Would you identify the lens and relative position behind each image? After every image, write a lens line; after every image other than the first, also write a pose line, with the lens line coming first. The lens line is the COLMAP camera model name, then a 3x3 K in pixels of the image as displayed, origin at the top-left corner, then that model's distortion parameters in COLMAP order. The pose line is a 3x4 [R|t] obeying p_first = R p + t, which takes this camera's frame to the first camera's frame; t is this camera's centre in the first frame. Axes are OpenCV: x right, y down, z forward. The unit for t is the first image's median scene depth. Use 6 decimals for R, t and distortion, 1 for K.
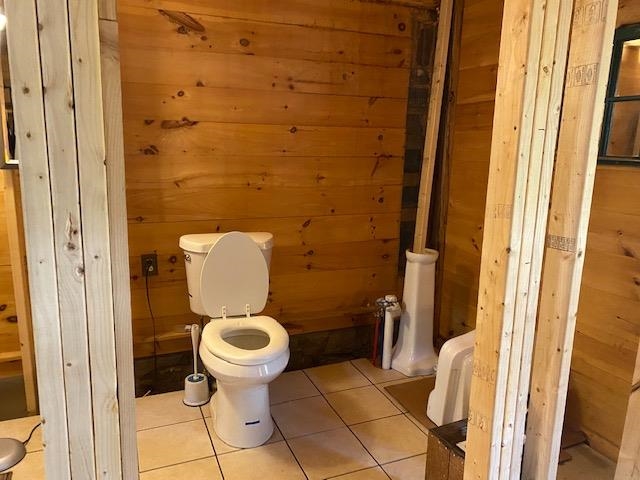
lens RADIAL K [[488.6, 0, 320.0], [0, 488.6, 240.0], [0, 0, 1]] dist [0.002106, 0.001119]
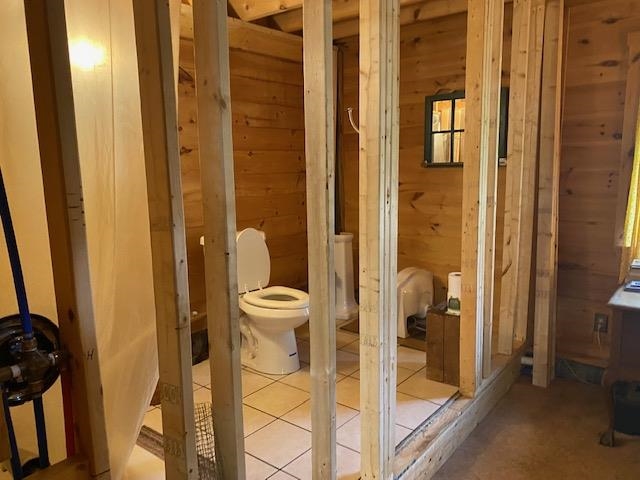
lens RADIAL K [[486.5, 0, 320.0], [0, 486.5, 240.0], [0, 0, 1]] dist [0.050942, -0.056327]
pose [[0.873563, -0.115929, 0.472703, -0.595692], [0.137118, 0.990499, -0.010479, 0.052988], [-0.466997, 0.073970, 0.881160, -0.275175]]
